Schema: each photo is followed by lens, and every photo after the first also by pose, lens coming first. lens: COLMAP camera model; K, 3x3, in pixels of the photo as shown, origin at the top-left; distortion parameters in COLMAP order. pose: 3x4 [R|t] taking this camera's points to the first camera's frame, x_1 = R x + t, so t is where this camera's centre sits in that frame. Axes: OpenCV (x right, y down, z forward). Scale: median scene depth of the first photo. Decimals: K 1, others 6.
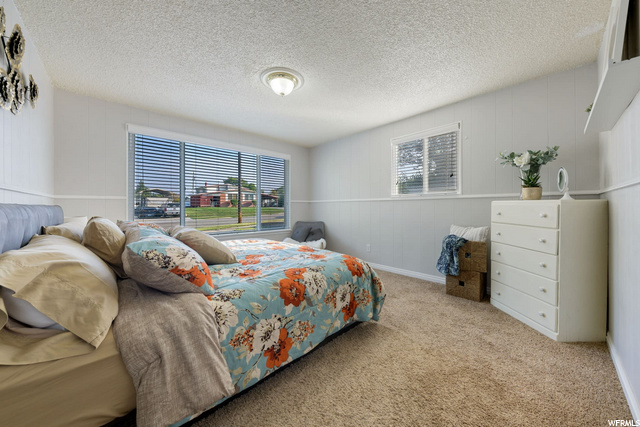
lens RADIAL K [[223.8, 0, 319.3], [0, 223.8, 209.0], [0, 0, 1]] dist [0.002992, -0.000429]
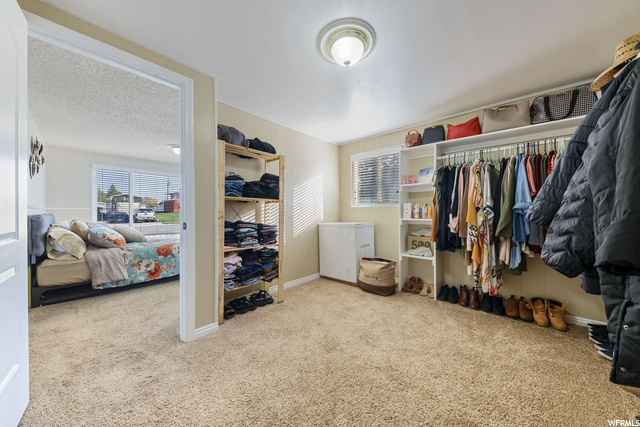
lens RADIAL K [[223.8, 0, 322.1], [0, 223.8, 215.5], [0, 0, 1]] dist [0.002992, -0.000429]
pose [[0.996948, 0.004584, 0.077939, 1.702740], [-0.004918, 0.999980, 0.004097, -0.040667], [-0.077918, -0.004468, 0.996950, -1.888799]]
